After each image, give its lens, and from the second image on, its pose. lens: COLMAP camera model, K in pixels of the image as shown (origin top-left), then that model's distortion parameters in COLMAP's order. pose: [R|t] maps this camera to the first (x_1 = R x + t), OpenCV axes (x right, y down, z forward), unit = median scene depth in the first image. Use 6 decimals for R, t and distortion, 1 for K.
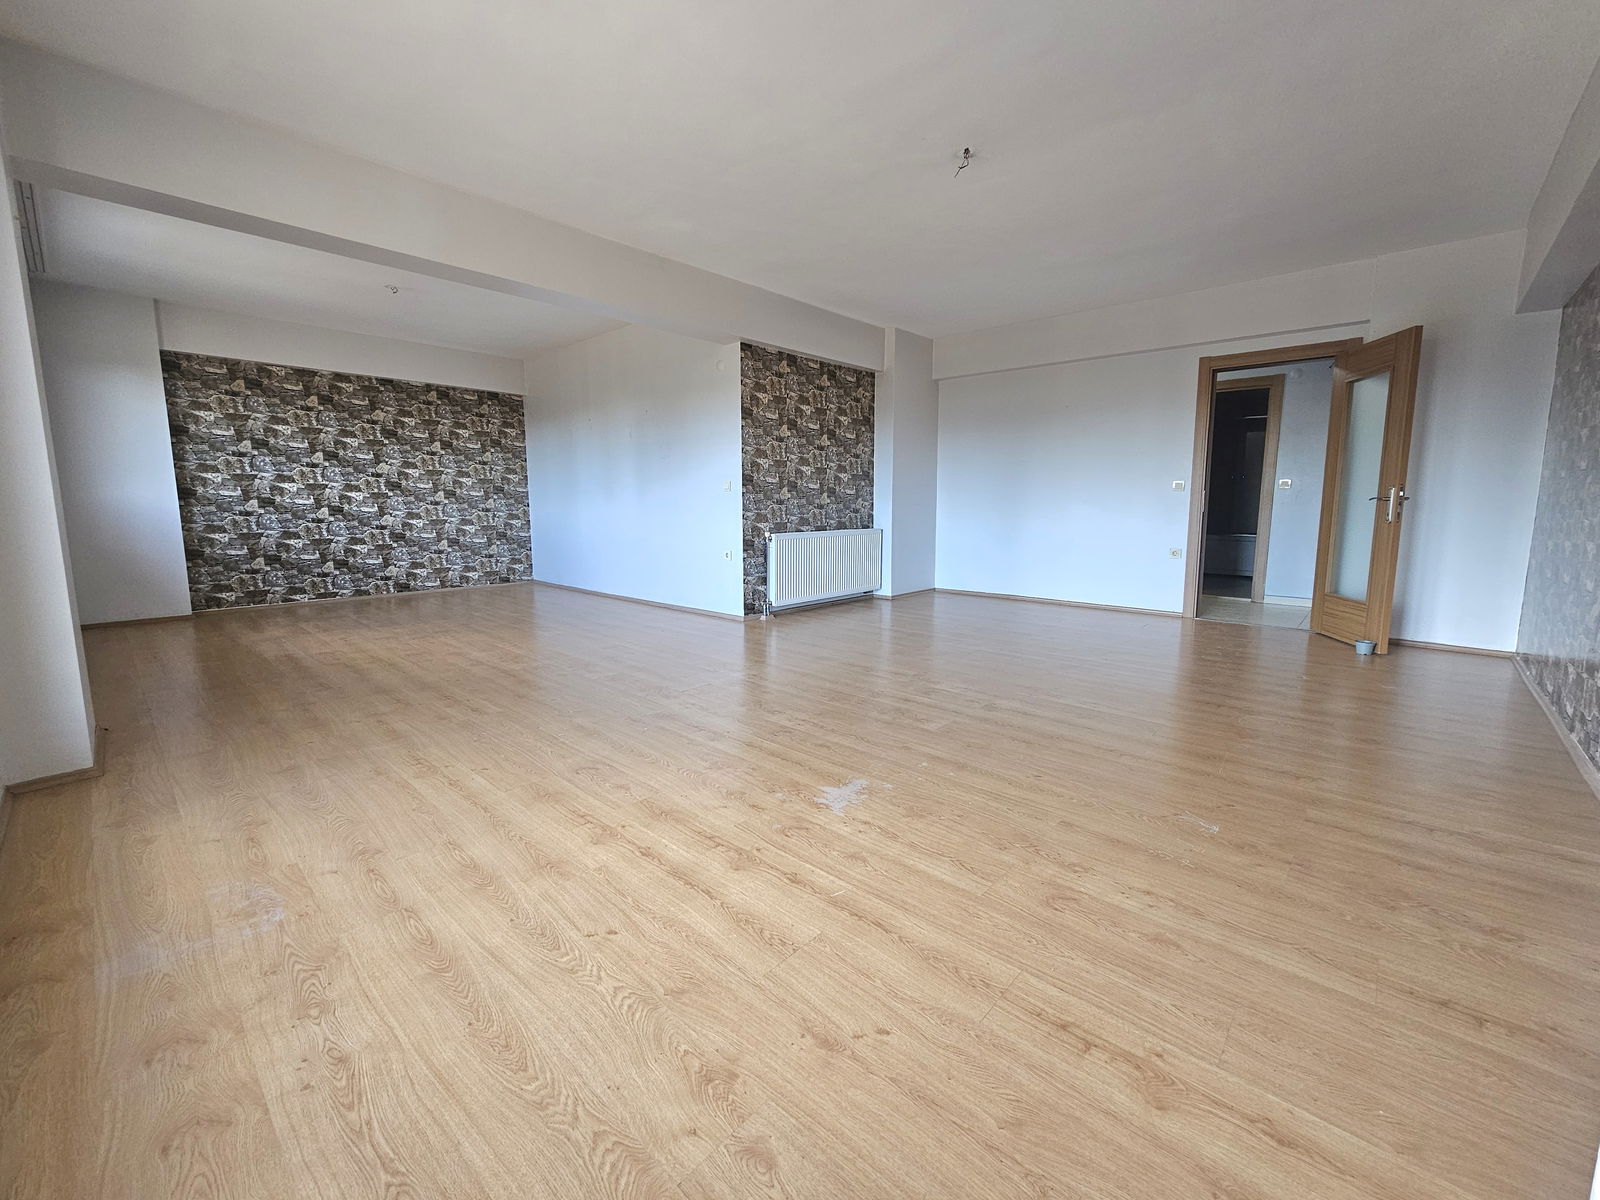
lens RADIAL K [[653.5, 0, 807.0], [0, 653.5, 588.8], [0, 0, 1]] dist [-0.002236, 0.000153]
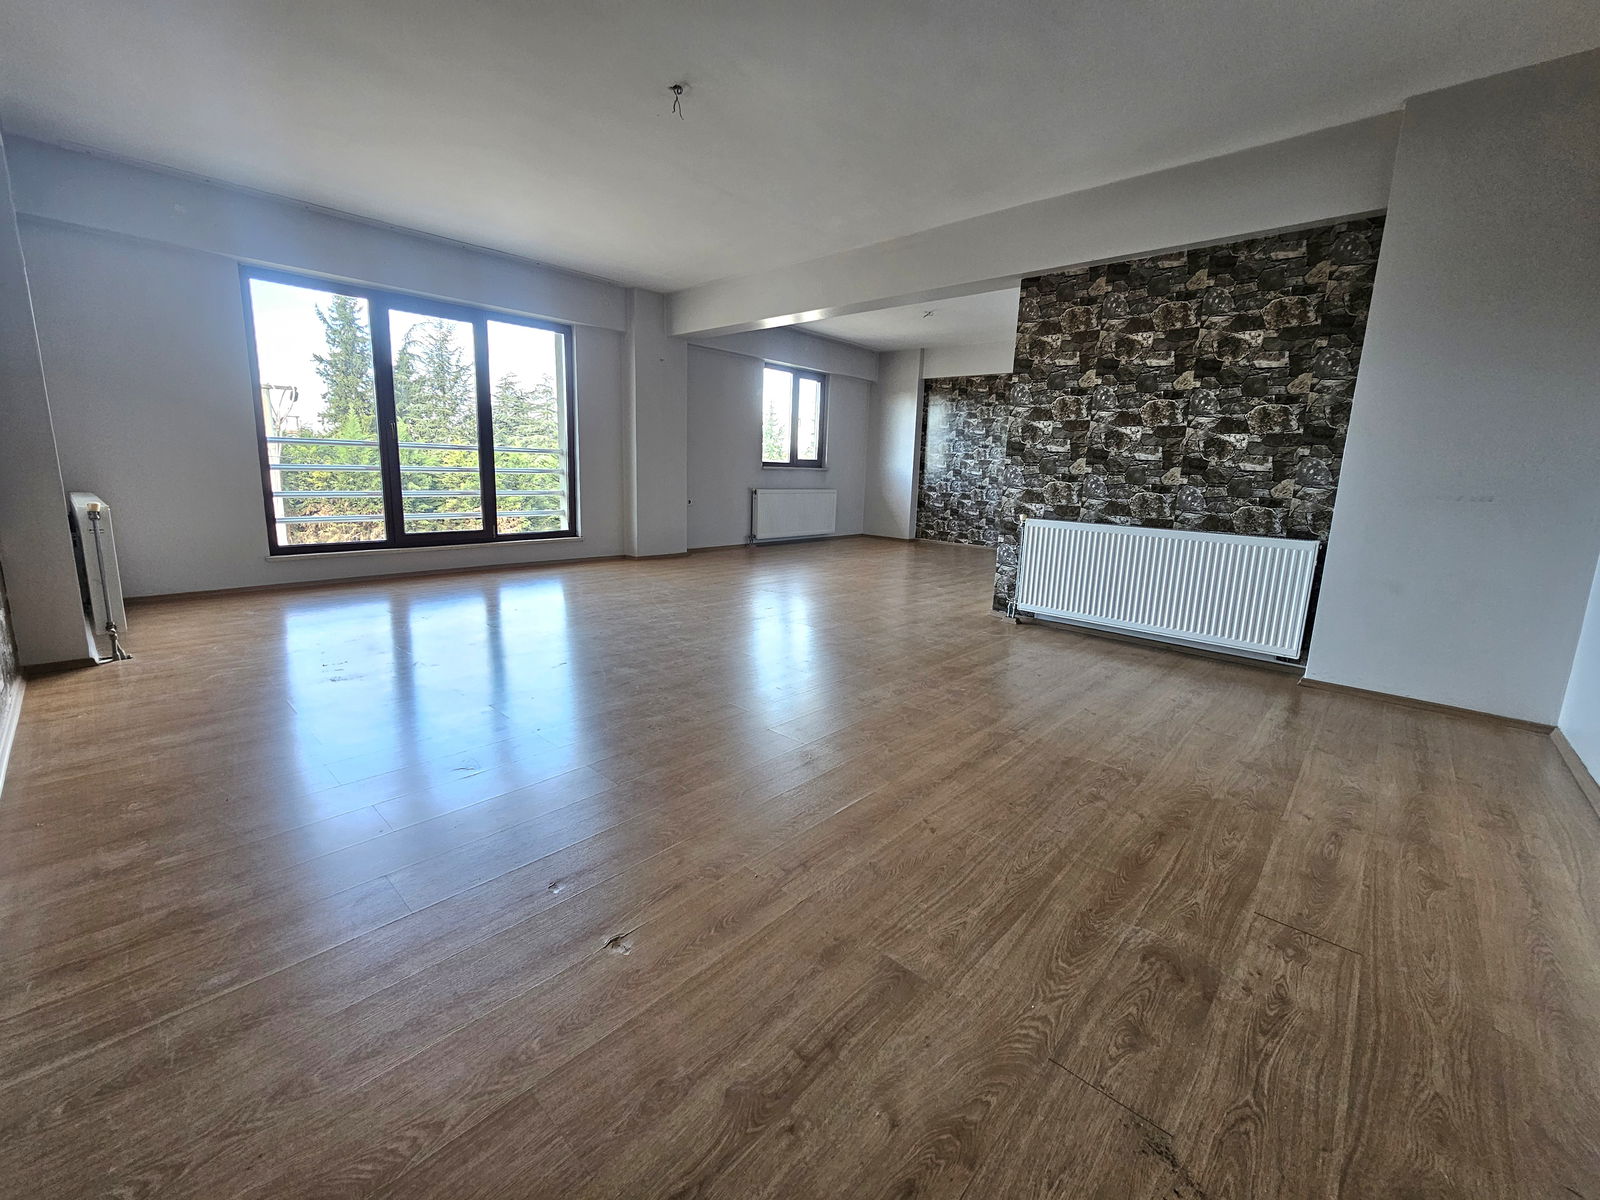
lens RADIAL K [[653.5, 0, 798.0], [0, 653.5, 588.2], [0, 0, 1]] dist [-0.002236, 0.000153]
pose [[-0.009629, 0.183670, -0.982941, 0.673725], [-0.165952, 0.969061, 0.182703, -0.091283], [0.986087, 0.164880, 0.021149, 0.666979]]
